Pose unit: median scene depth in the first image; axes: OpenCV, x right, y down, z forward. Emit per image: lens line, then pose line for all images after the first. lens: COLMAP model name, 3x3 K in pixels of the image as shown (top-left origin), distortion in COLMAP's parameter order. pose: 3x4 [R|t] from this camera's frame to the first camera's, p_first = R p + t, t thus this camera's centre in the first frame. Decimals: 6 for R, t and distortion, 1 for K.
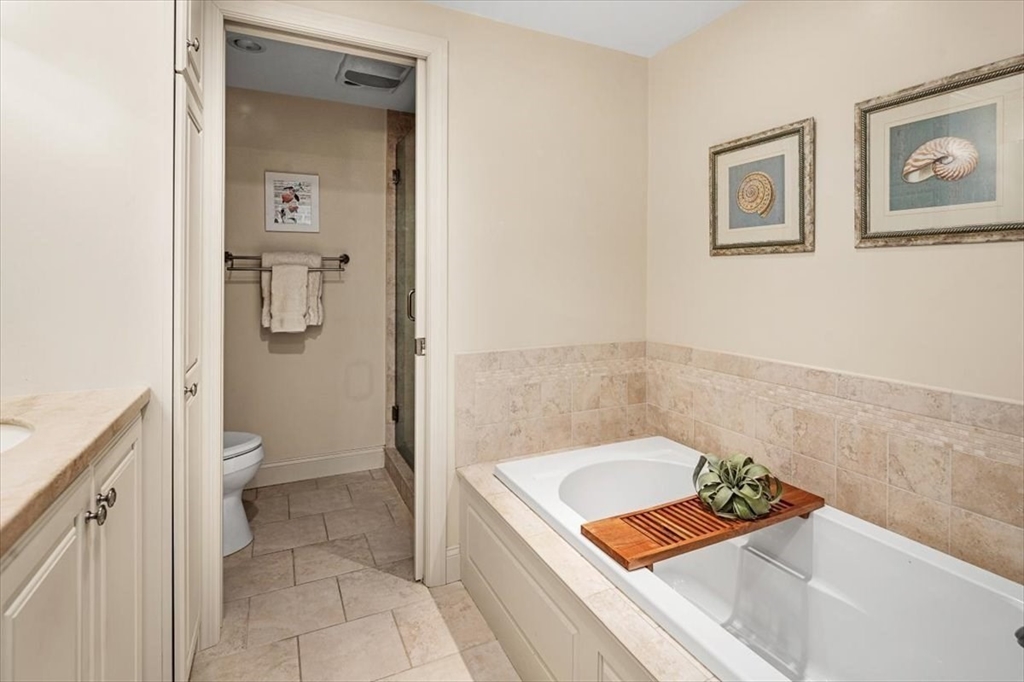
lens RADIAL K [[498.1, 0, 513.0], [0, 498.1, 276.3], [0, 0, 1]] dist [-0.002199, -0.000954]
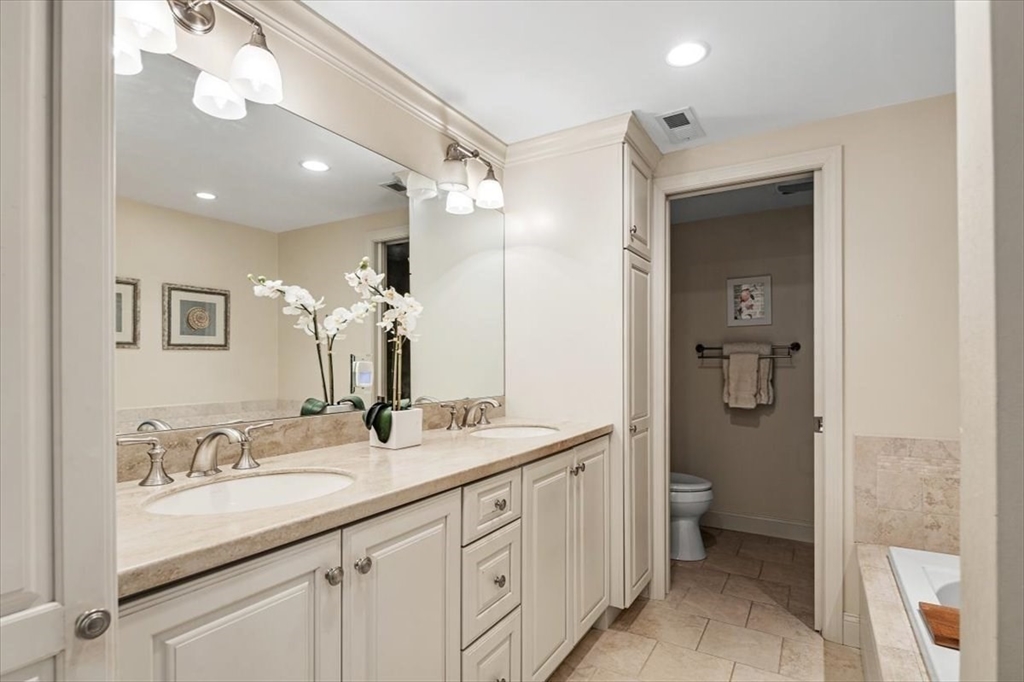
lens RADIAL K [[494.5, 0, 513.0], [0, 494.5, 362.5], [0, 0, 1]] dist [0.000263, -0.000045]
pose [[0.536182, -0.004413, -0.844091, 0.331943], [0.004024, 0.999988, -0.002672, 0.000900], [0.844093, -0.001963, 0.536194, -0.158741]]
